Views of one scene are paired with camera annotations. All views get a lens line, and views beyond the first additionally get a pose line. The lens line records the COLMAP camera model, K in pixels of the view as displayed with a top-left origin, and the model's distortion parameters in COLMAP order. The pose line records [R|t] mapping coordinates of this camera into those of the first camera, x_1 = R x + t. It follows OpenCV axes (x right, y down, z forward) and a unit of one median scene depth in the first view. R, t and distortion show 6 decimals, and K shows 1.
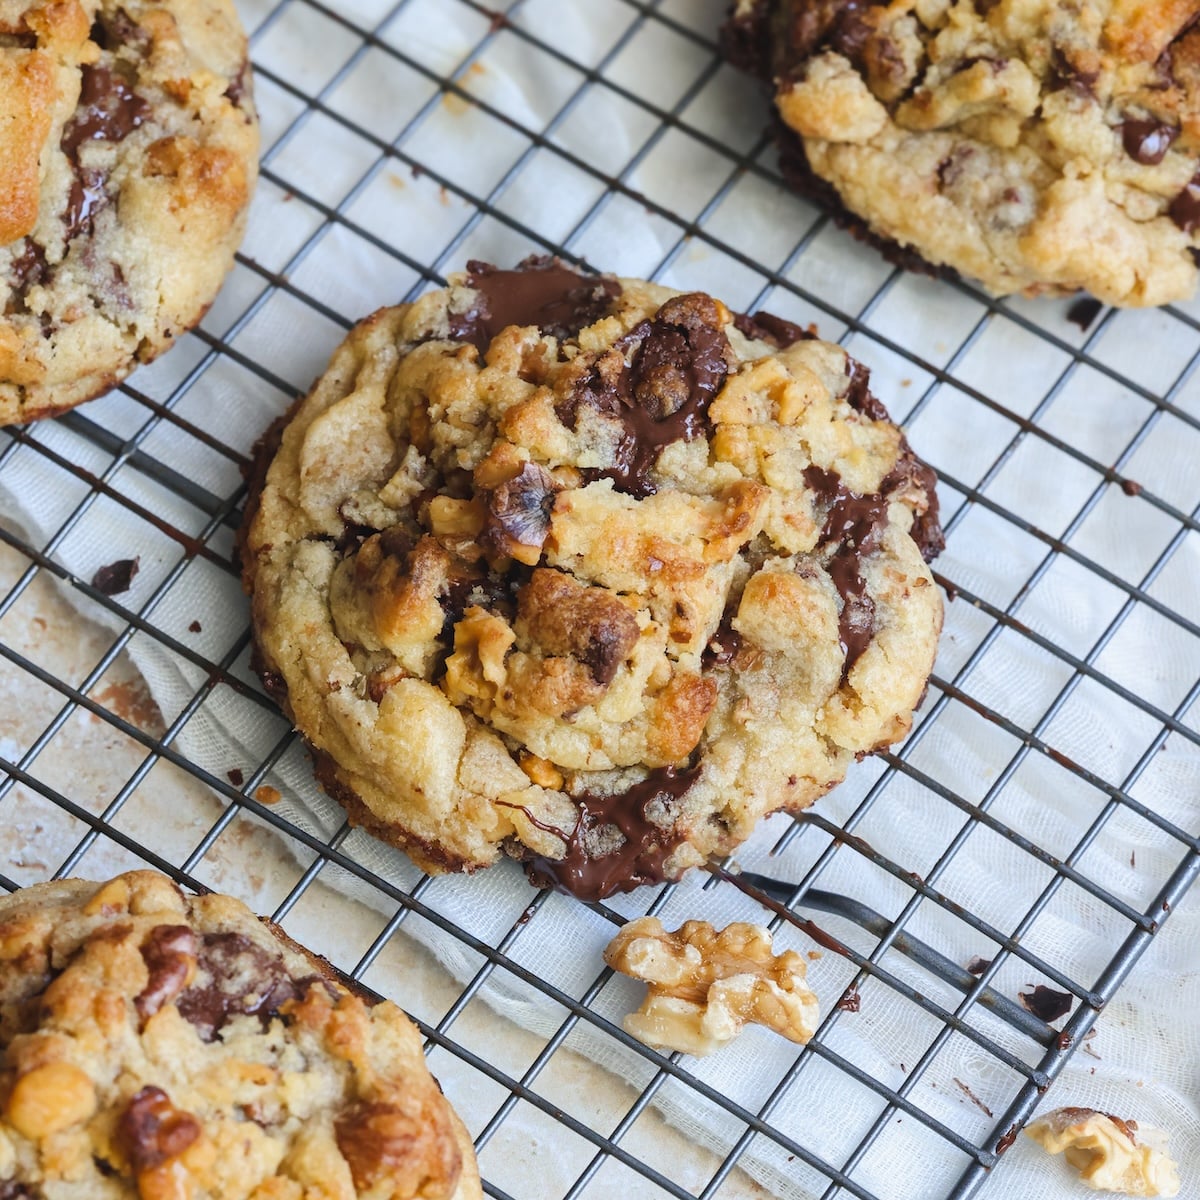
lens RADIAL K [[5732.1, 0, 600.0], [0, 5732.1, 600.0], [0, 0, 1]] dist [-0.142825, 3.229850]
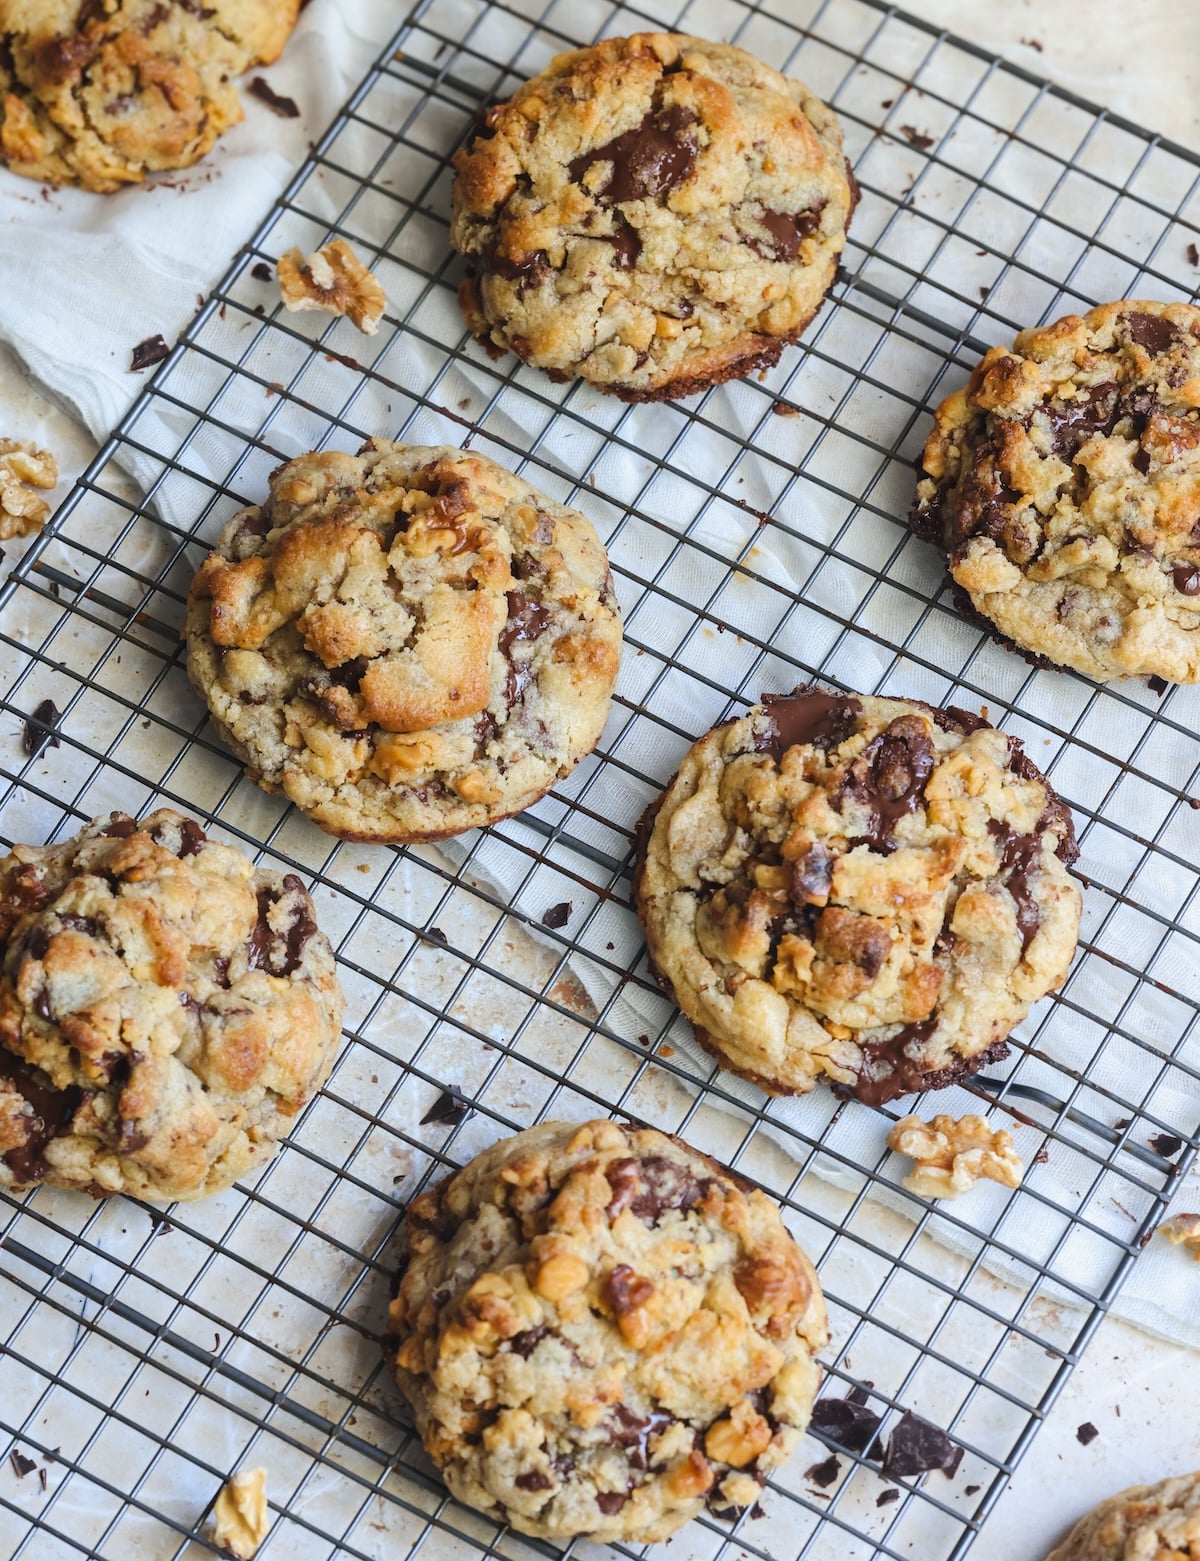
lens RADIAL K [[5057.1, 0, 600.0], [0, 5057.1, 780.5], [0, 0, 1]] dist [-0.049530, -1.467200]
pose [[0.995893, -0.080311, -0.041791, -0.011605], [0.082821, 0.994616, 0.062283, -0.130591], [0.036564, -0.065488, 0.997183, -0.397510]]
